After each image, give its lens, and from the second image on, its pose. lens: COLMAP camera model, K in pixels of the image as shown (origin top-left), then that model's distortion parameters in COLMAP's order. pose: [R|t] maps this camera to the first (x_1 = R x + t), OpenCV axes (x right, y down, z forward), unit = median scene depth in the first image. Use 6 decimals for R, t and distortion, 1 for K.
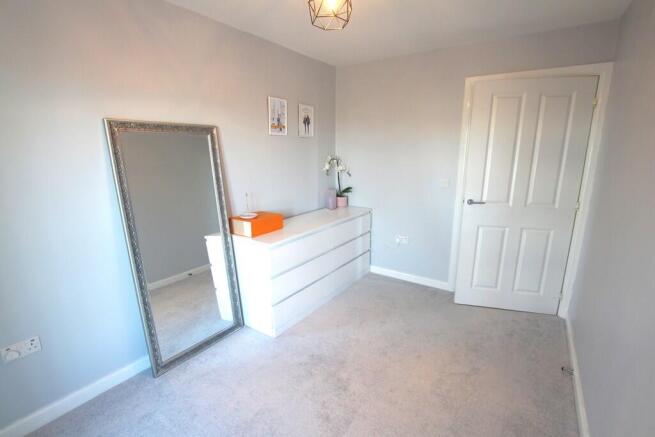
lens RADIAL K [[305.1, 0, 327.5], [0, 305.1, 218.5], [0, 0, 1]] dist [-0.033207, 0.000738]
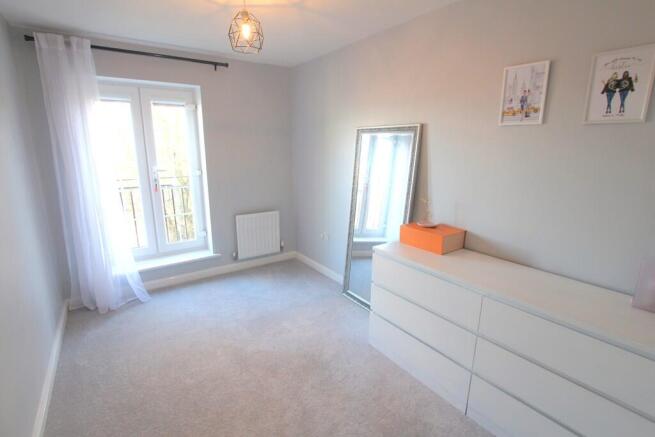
lens RADIAL K [[305.1, 0, 327.5], [0, 305.1, 218.5], [0, 0, 1]] dist [-0.033207, 0.000738]
pose [[-0.340311, 0.212268, -0.916041, 0.559032], [-0.216141, 0.930443, 0.295903, -0.192723], [0.915135, 0.298693, -0.270760, 0.857880]]
